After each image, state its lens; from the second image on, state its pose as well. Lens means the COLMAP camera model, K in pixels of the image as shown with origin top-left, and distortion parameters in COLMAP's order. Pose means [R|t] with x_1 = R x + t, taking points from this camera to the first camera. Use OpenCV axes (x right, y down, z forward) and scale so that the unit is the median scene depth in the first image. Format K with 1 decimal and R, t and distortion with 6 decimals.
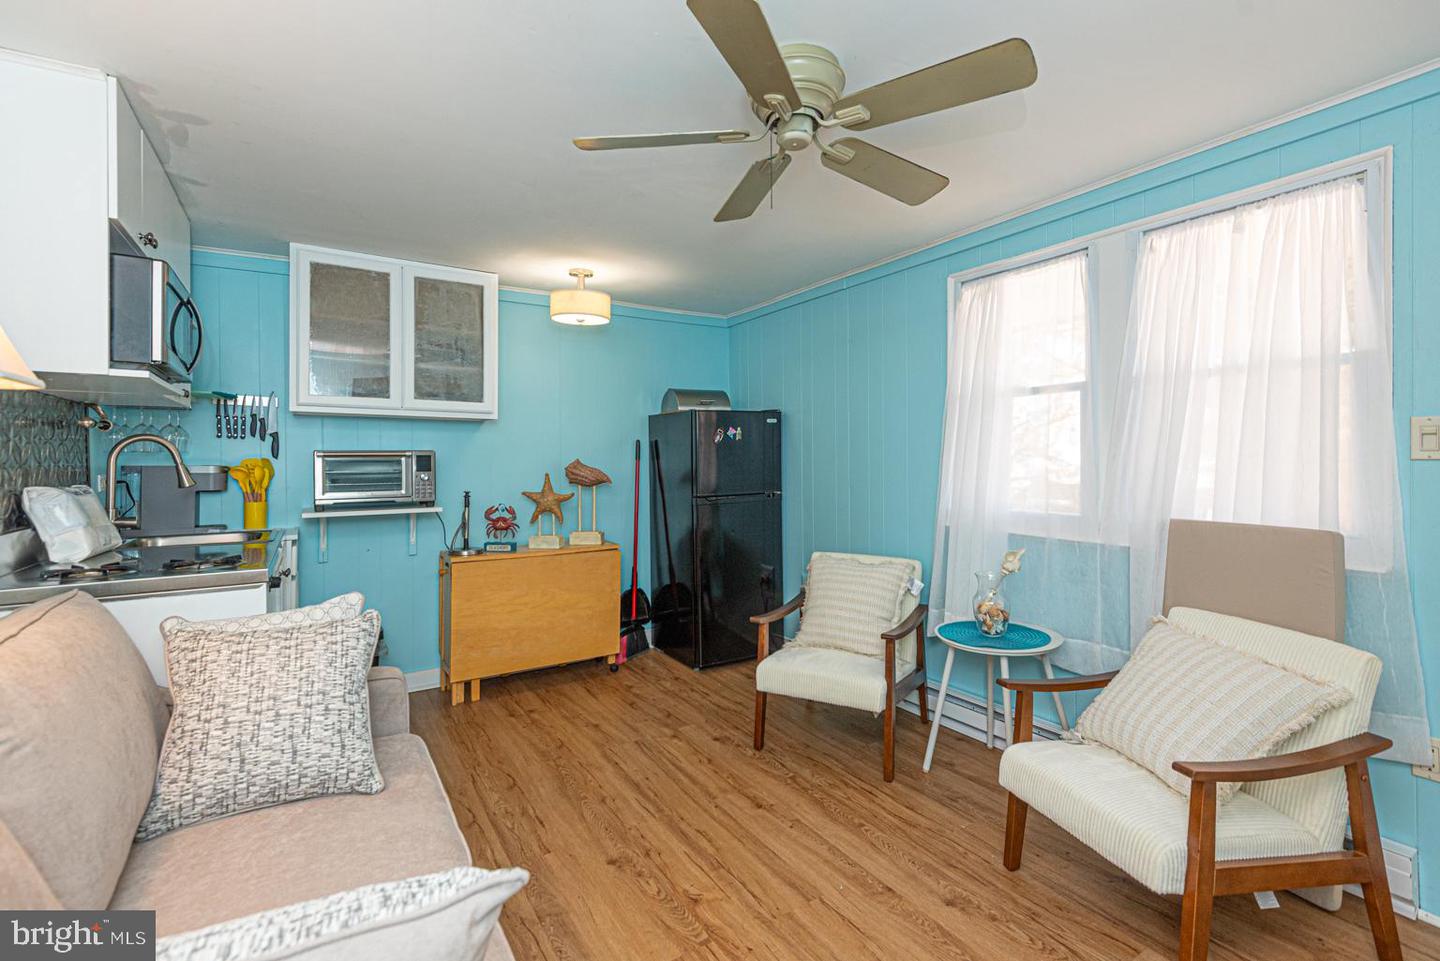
lens RADIAL K [[661.3, 0, 716.2], [0, 661.3, 466.4], [0, 0, 1]] dist [0.033235, -0.017320]
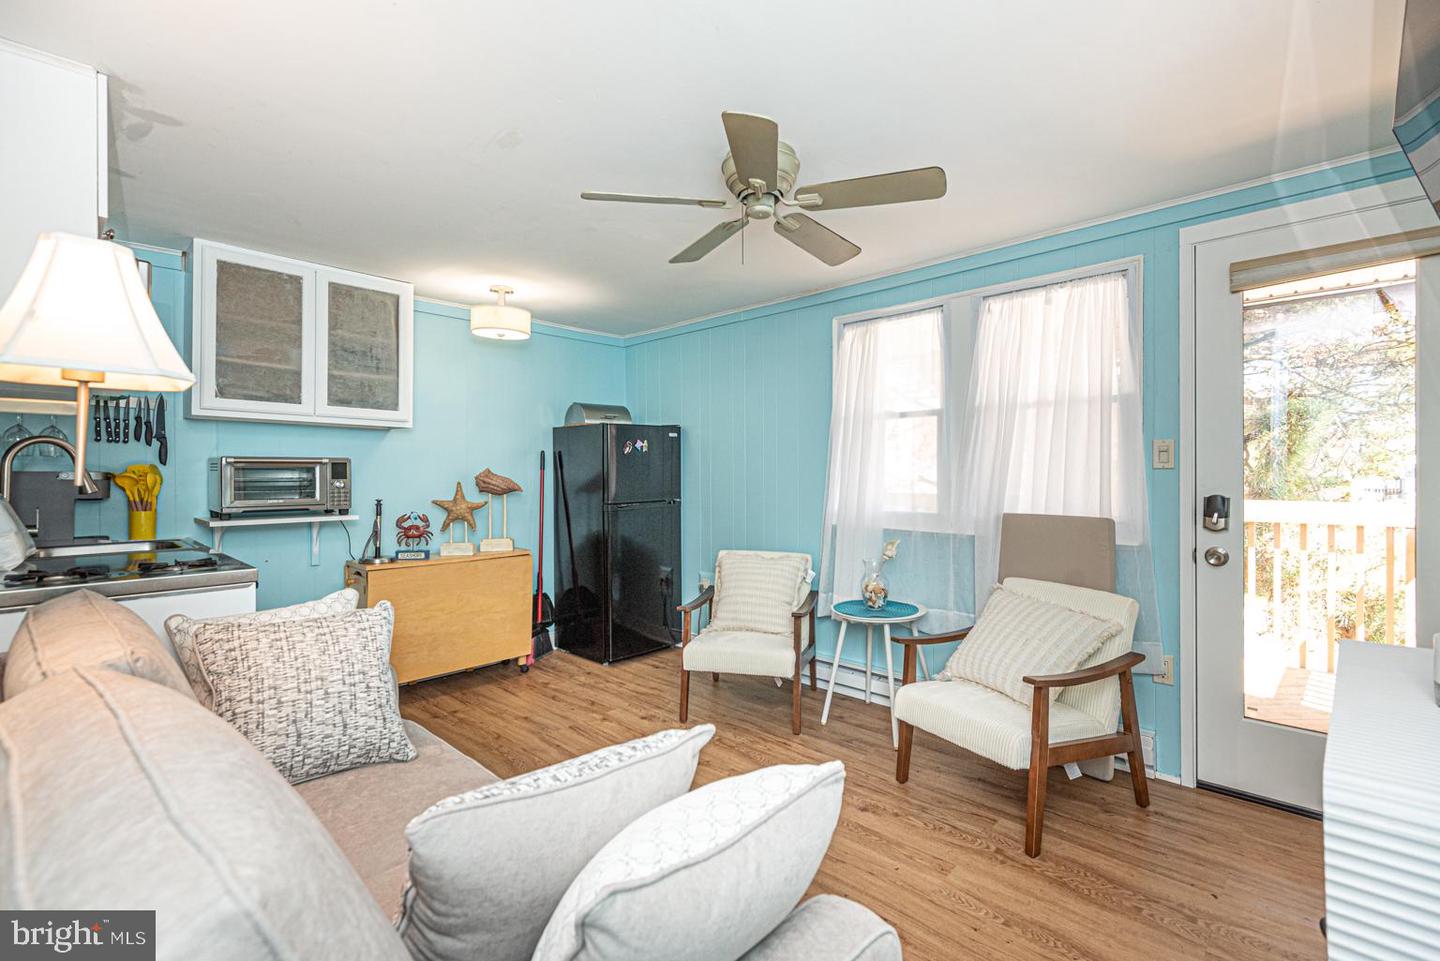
lens RADIAL K [[654.2, 0, 720.0], [0, 654.2, 480.5], [0, 0, 1]] dist [0.040879, -0.025541]
pose [[0.968510, 0.001553, 0.248970, -0.152443], [-0.001207, 0.999998, -0.001541, 0.011948], [-0.248972, 0.001192, 0.968510, -0.106601]]
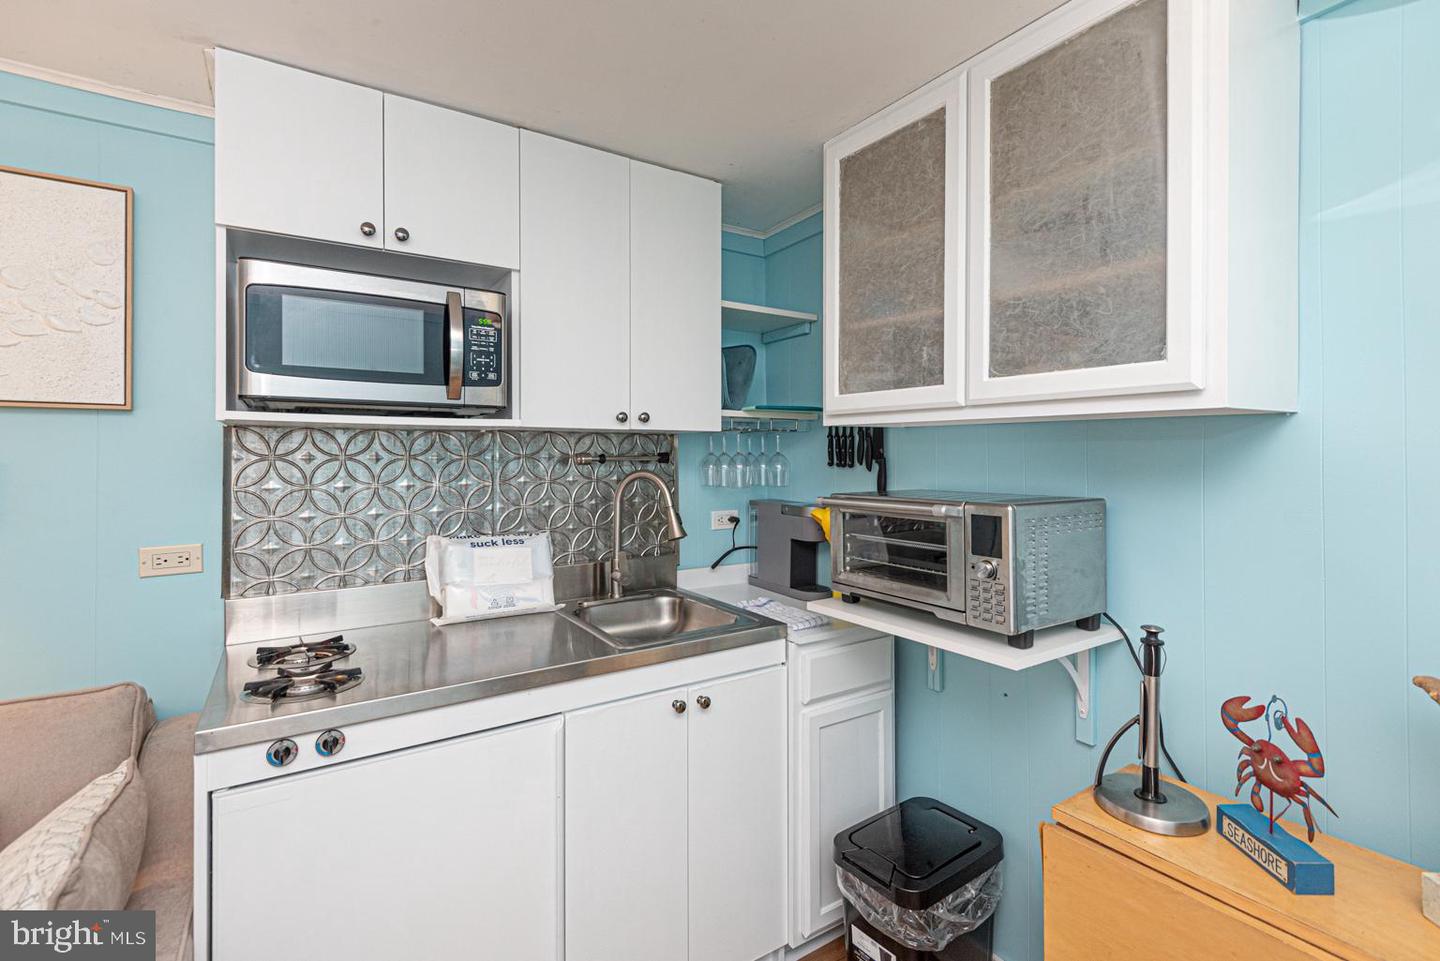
lens RADIAL K [[652.2, 0, 718.0], [0, 652.2, 456.6], [0, 0, 1]] dist [0.039819, -0.024240]
pose [[0.033173, 0.003946, -0.999442, -0.054648], [-0.008889, 0.999954, 0.003653, -0.059082], [0.999410, 0.008763, 0.033207, 0.927374]]
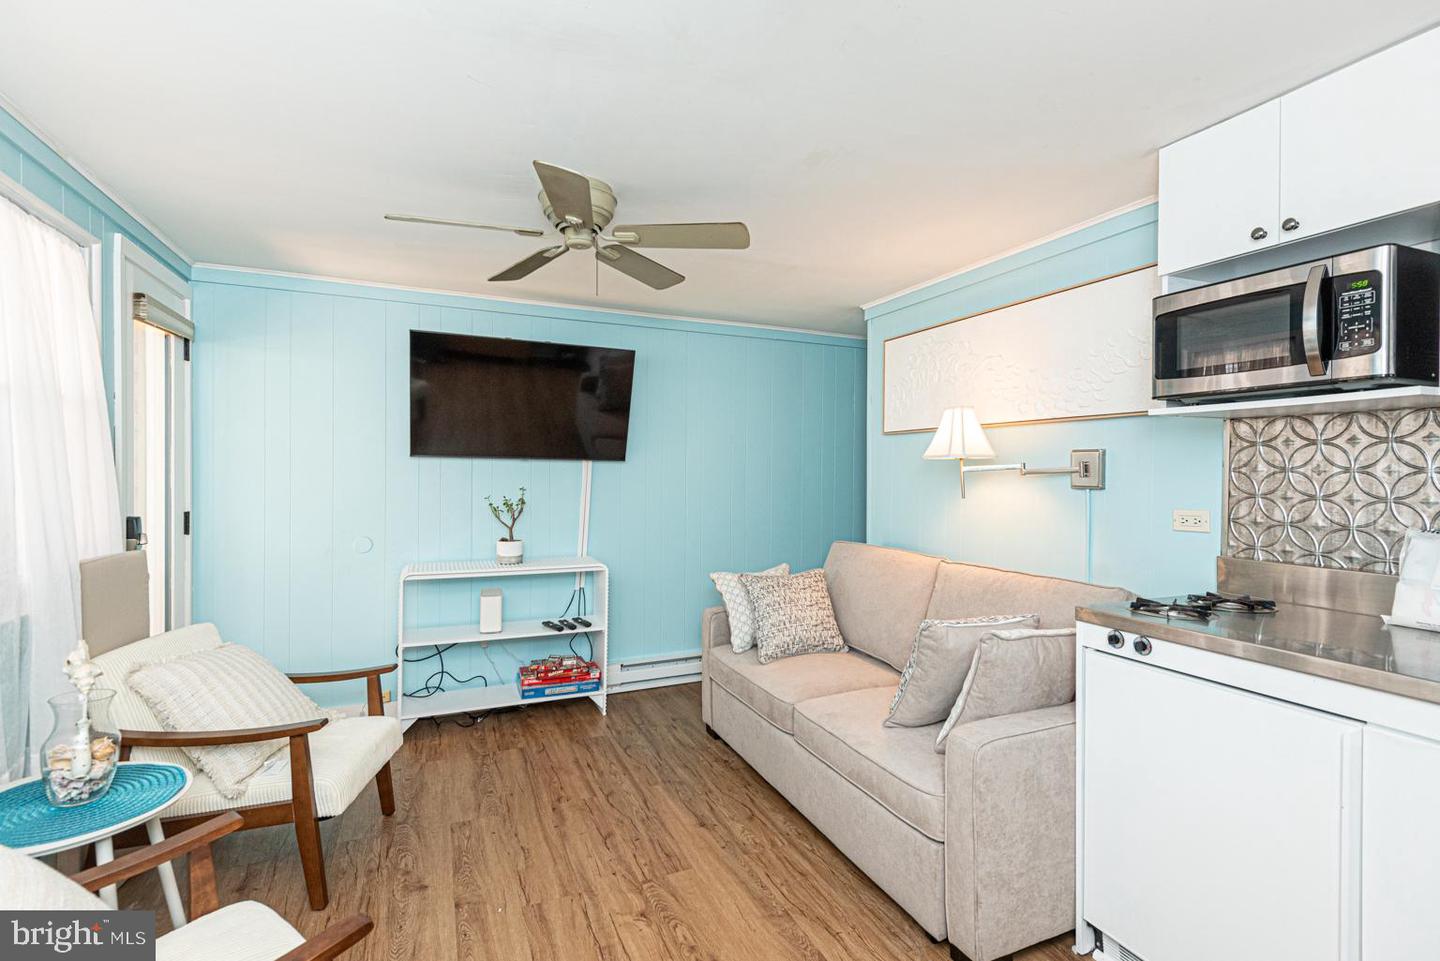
lens RADIAL K [[689.6, 0, 740.6], [0, 689.6, 477.2], [0, 0, 1]] dist [0.045510, -0.031193]
pose [[-0.992990, 0.000899, 0.118192, -0.202072], [0.003087, 0.999827, 0.018330, -0.033286], [-0.118155, 0.018567, -0.992822, 1.328414]]
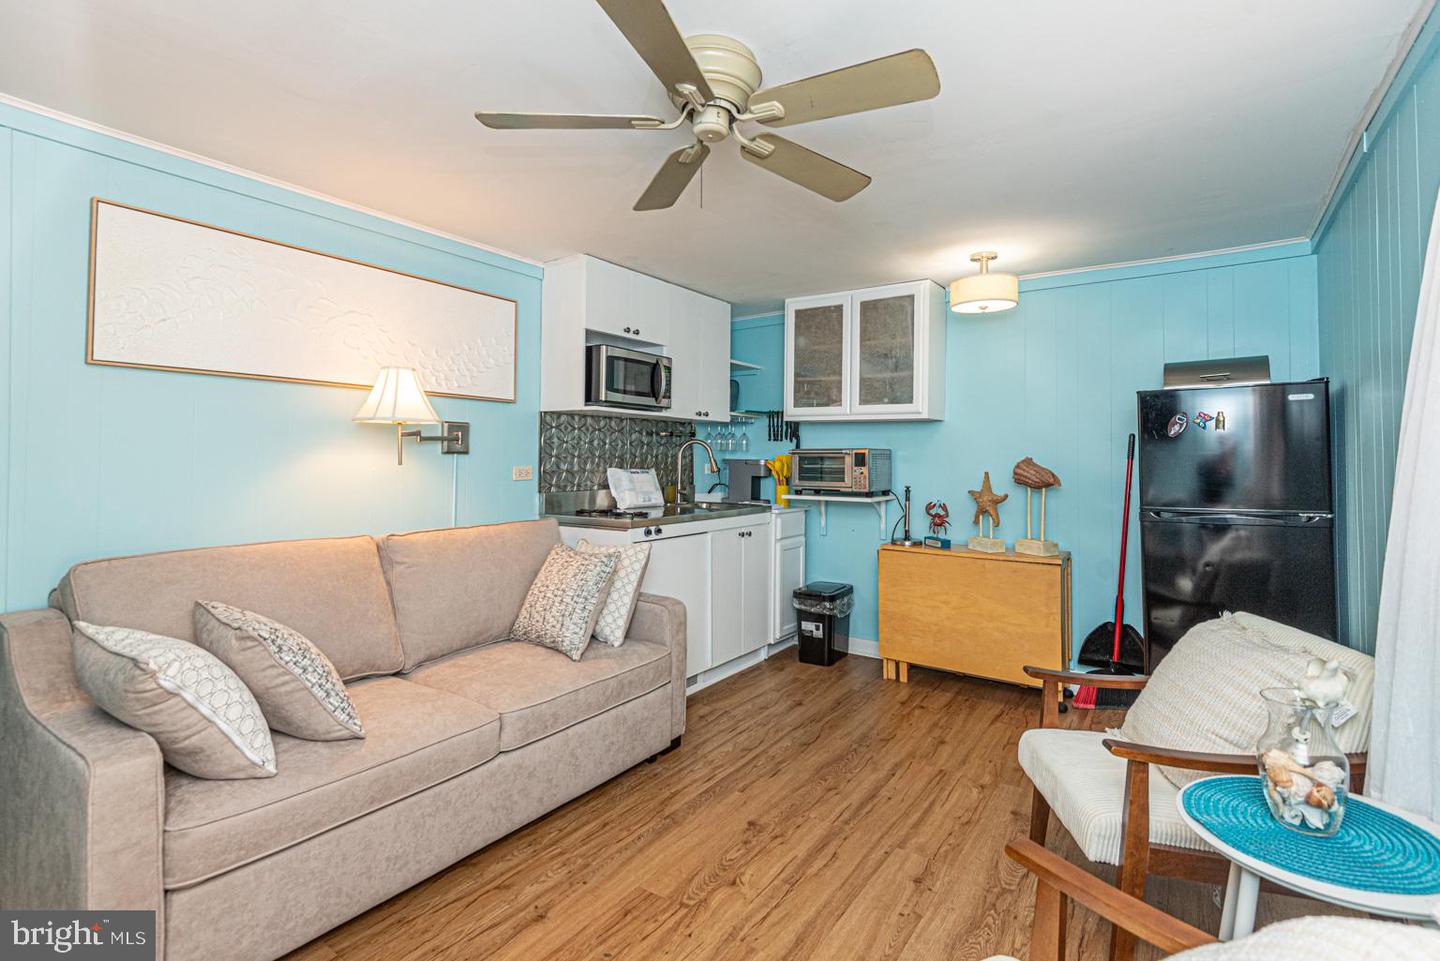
lens RADIAL K [[657.9, 0, 739.8], [0, 657.9, 447.1], [0, 0, 1]] dist [0.041877, -0.025125]
pose [[0.417171, -0.007812, -0.908794, 0.589770], [-0.019153, 0.999665, -0.017385, -0.002282], [0.908626, 0.024658, 0.416882, 0.366117]]
